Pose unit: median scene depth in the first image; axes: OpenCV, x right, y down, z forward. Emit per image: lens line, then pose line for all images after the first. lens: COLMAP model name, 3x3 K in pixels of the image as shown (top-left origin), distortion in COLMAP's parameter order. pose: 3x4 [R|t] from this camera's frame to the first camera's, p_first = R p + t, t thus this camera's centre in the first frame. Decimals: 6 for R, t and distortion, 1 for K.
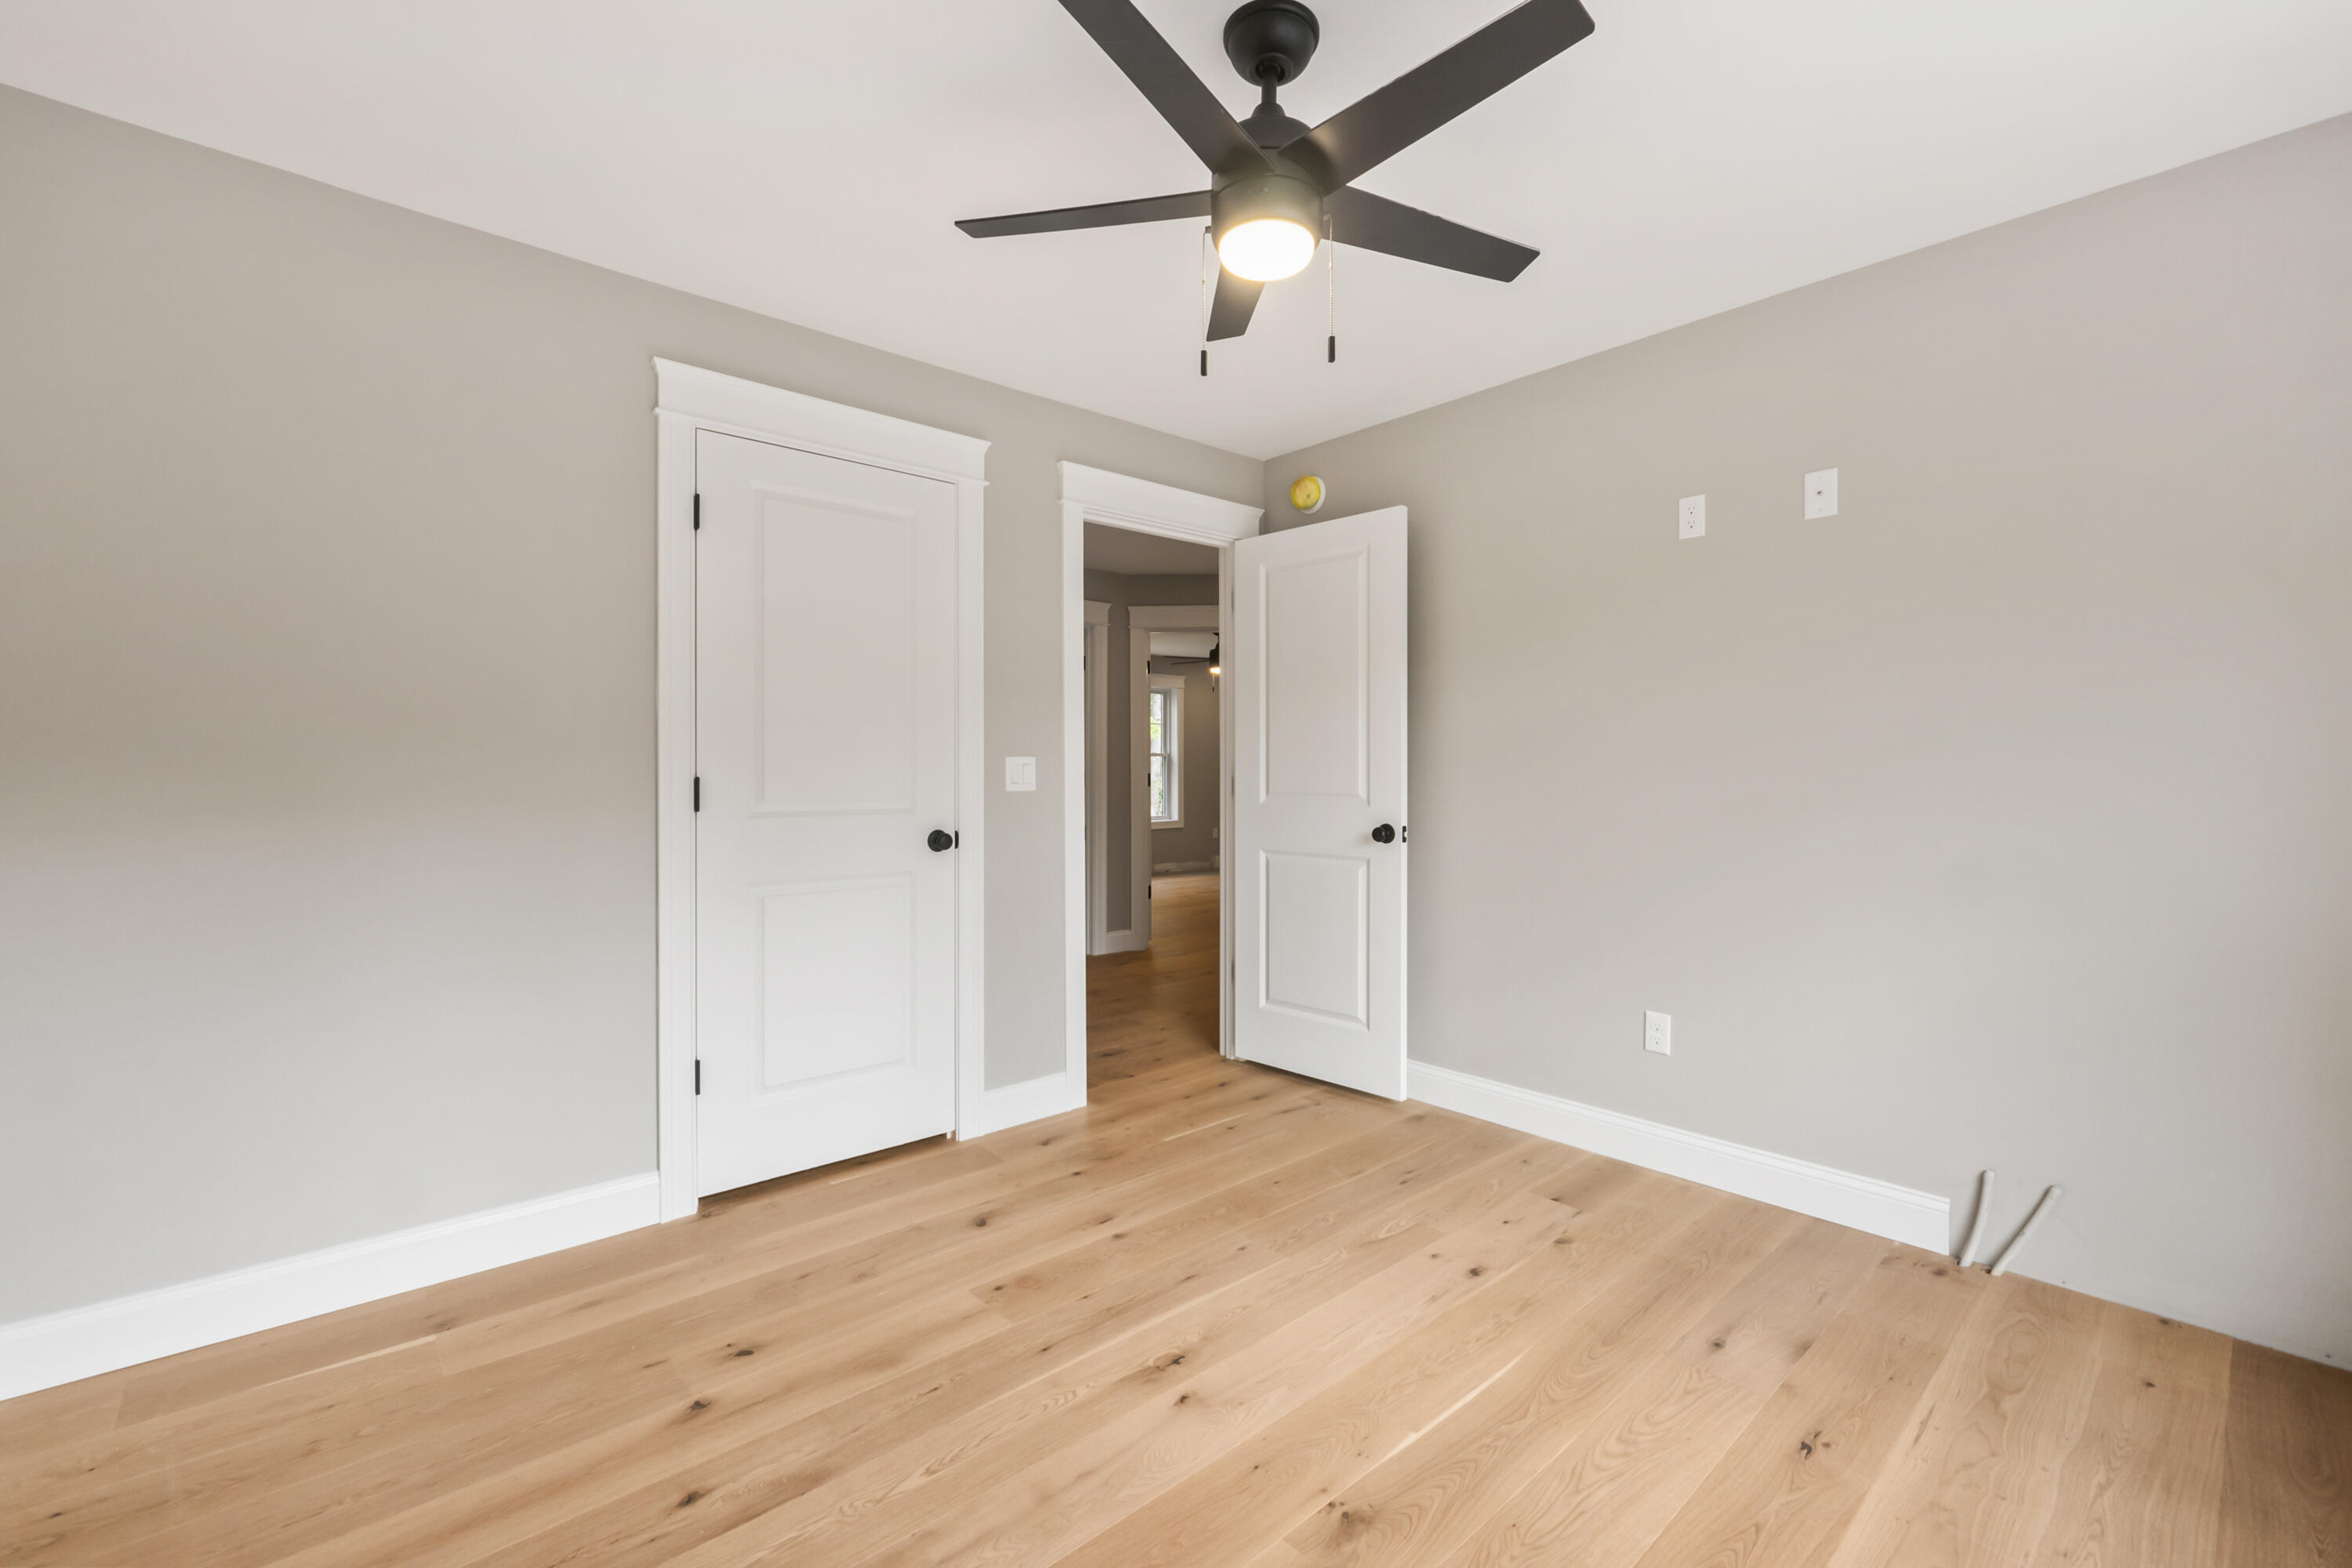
lens RADIAL K [[981.4, 0, 1176.4], [0, 981.4, 770.6], [0, 0, 1]] dist [-0.007409, 0.000138]
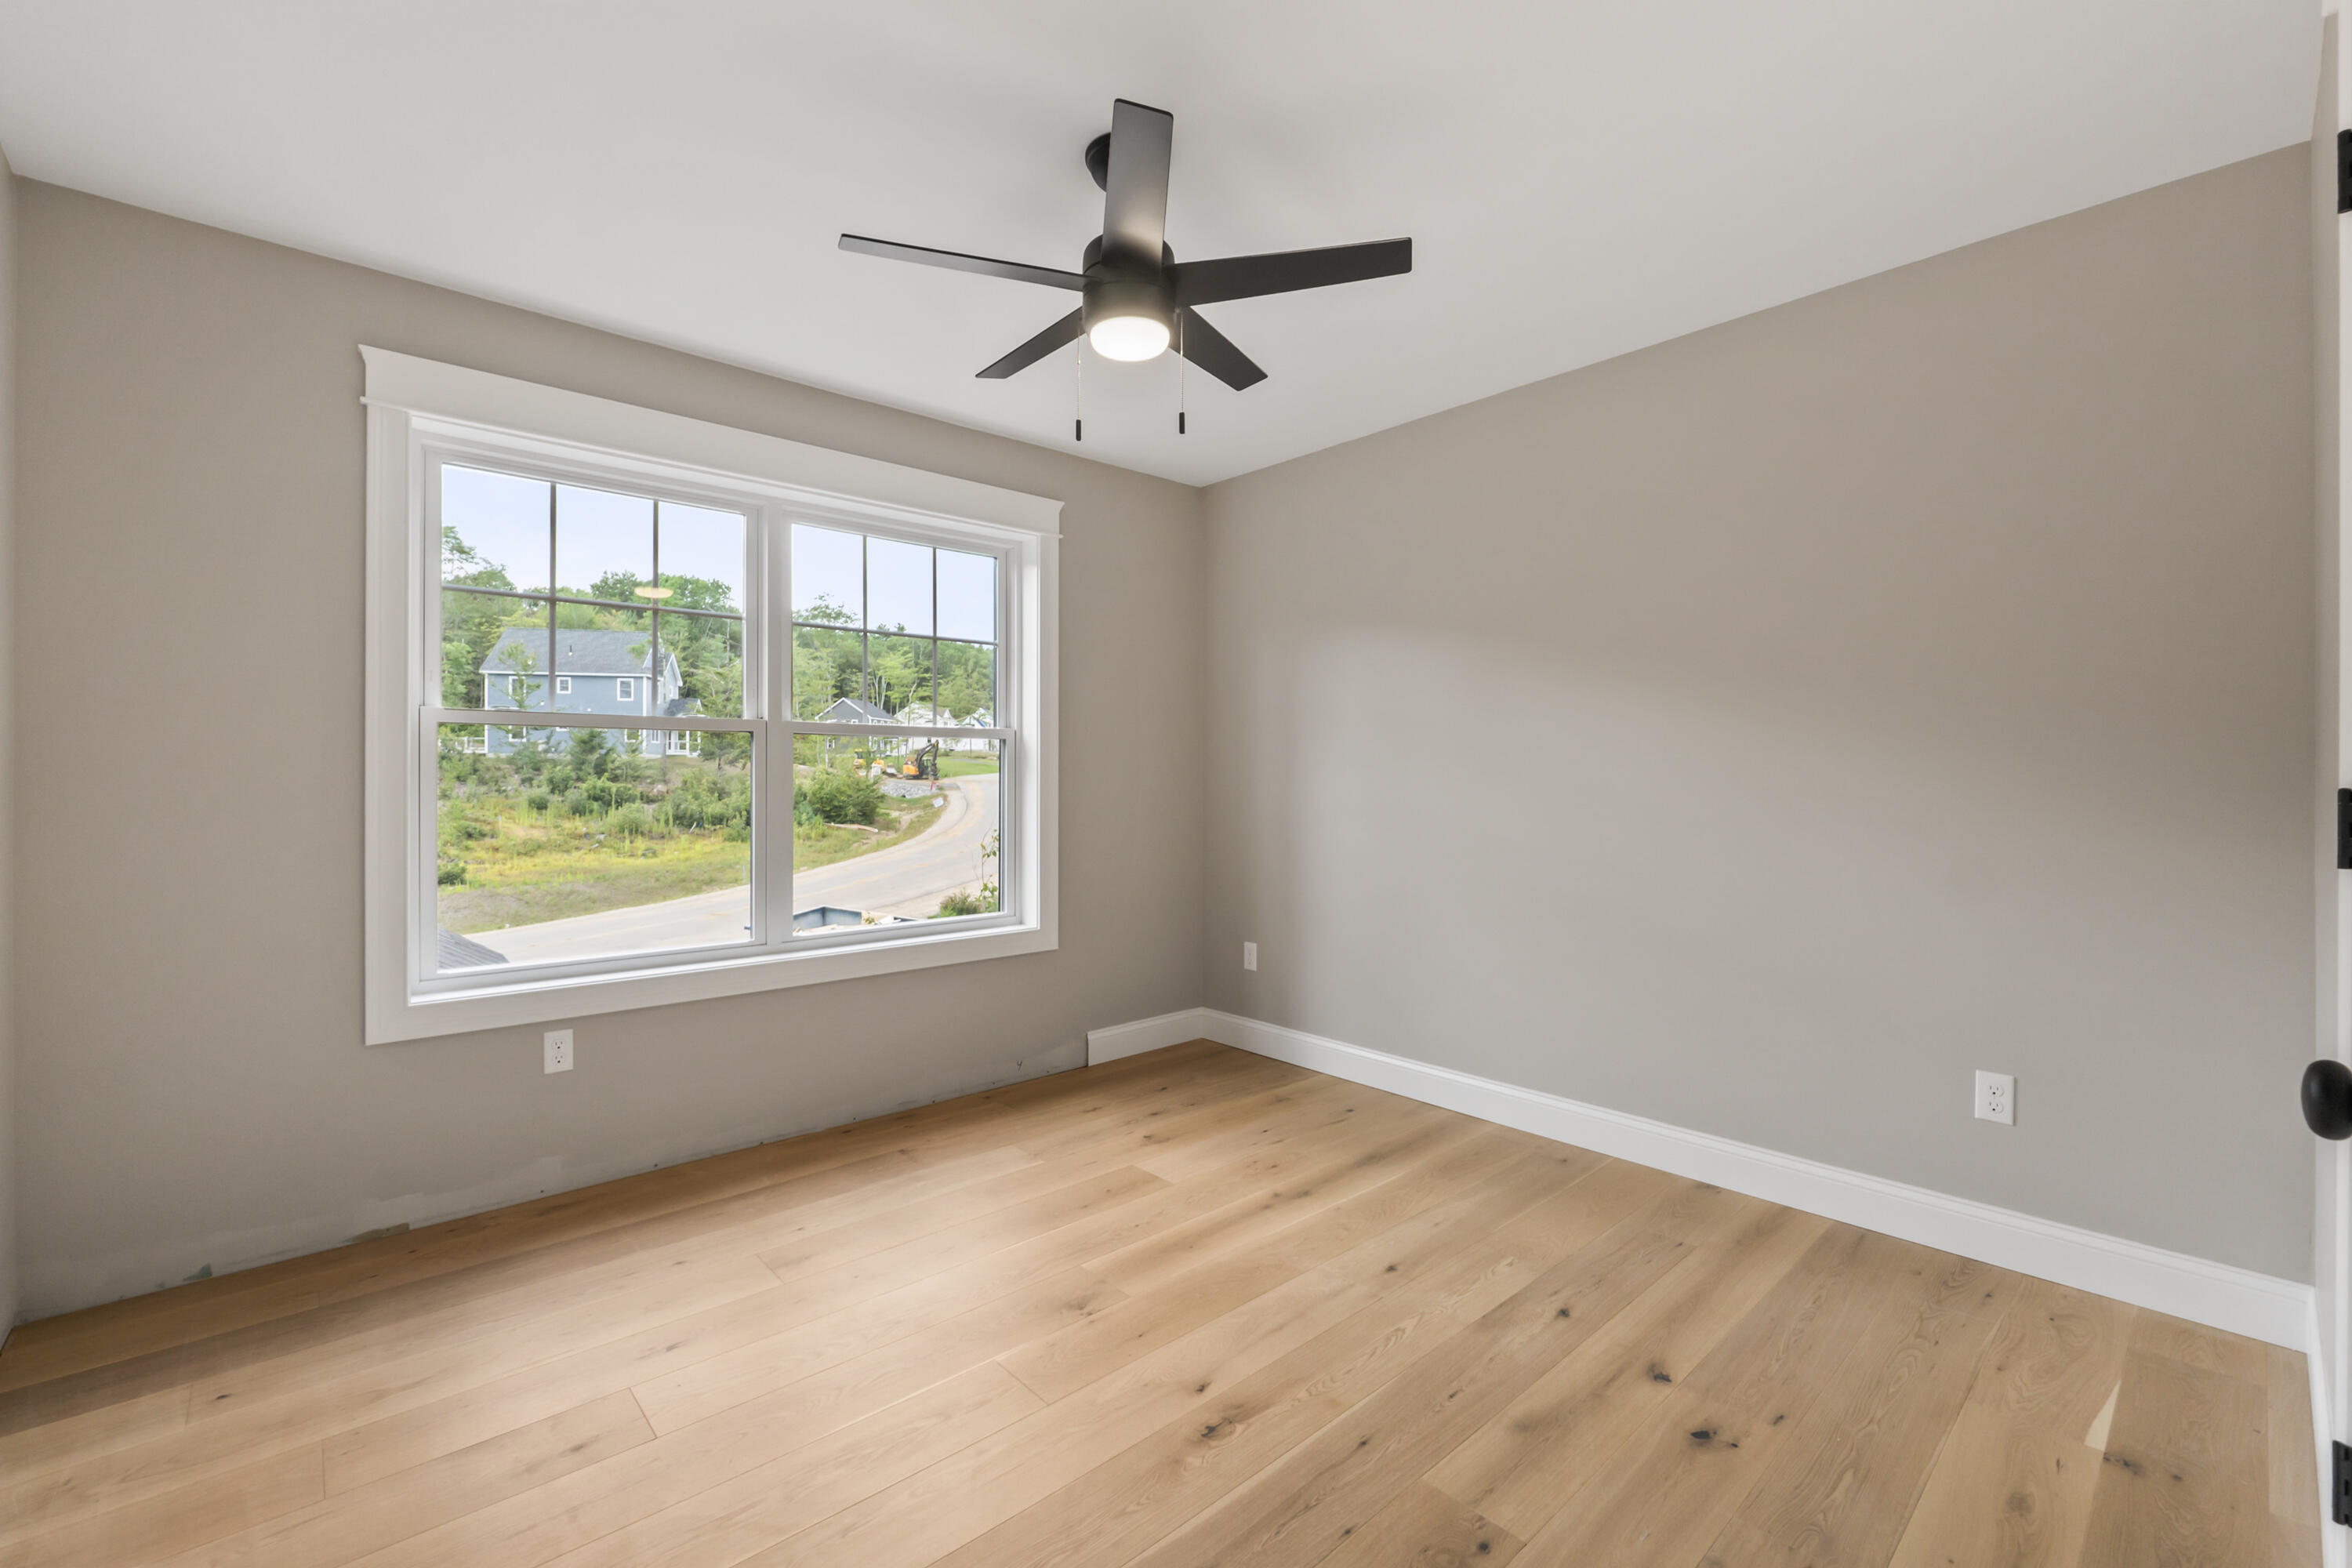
lens RADIAL K [[981.4, 0, 1176.4], [0, 981.4, 770.6], [0, 0, 1]] dist [-0.007409, 0.000138]
pose [[-0.999995, 0.000348, -0.003124, 0.035183], [0.000363, 0.999987, -0.005052, 0.001433], [0.003122, -0.005054, -0.999982, 1.961308]]
